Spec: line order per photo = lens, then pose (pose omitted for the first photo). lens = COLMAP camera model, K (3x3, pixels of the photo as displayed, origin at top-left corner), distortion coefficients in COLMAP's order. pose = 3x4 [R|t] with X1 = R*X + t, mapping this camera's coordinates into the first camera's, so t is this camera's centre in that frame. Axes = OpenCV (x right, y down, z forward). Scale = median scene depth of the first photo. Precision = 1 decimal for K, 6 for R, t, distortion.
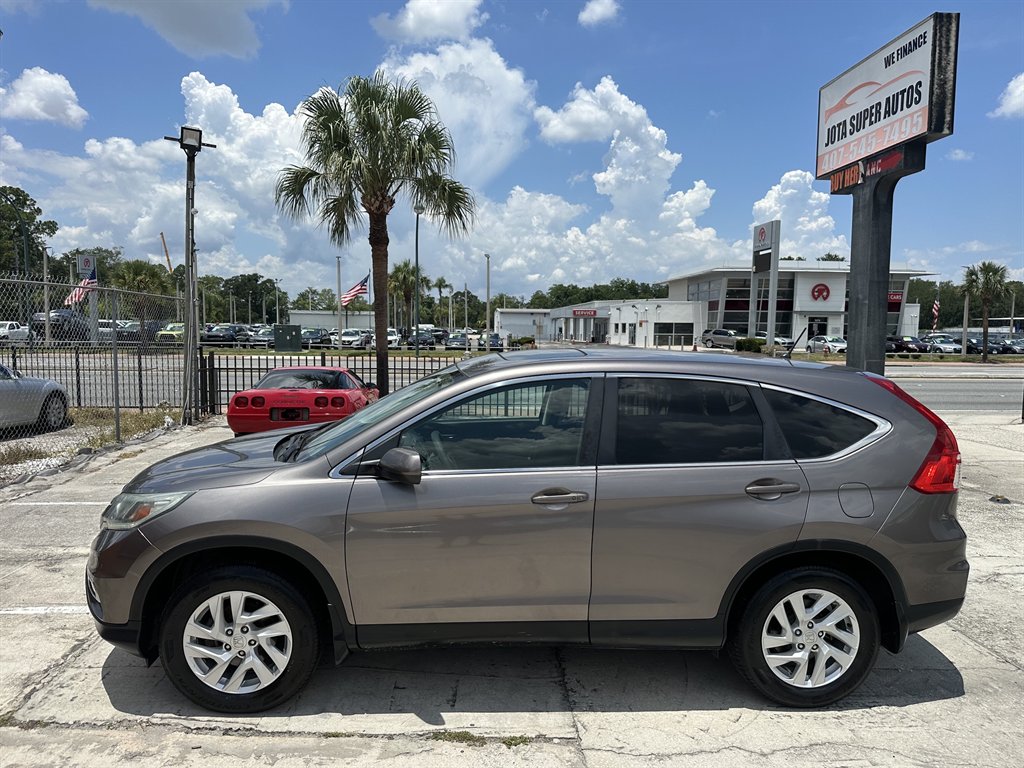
lens RADIAL K [[682.6, 0, 511.7], [0, 682.6, 411.2], [0, 0, 1]] dist [0.002747, 0.001403]
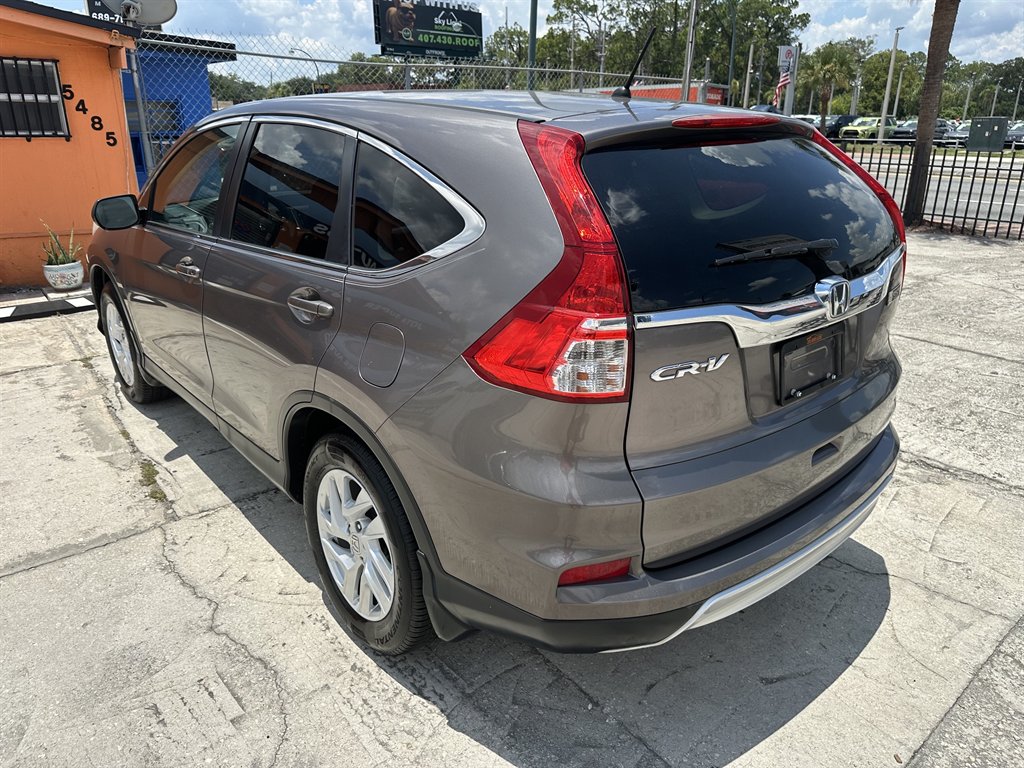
lens RADIAL K [[713.6, 0, 518.0], [0, 713.6, 370.4], [0, 0, 1]] dist [-0.008526, -0.003450]
pose [[0.616914, 0.249077, -0.746578, 0.369733], [-0.086028, 0.964257, 0.250613, -0.002917], [0.782315, -0.090380, 0.616291, 0.267580]]
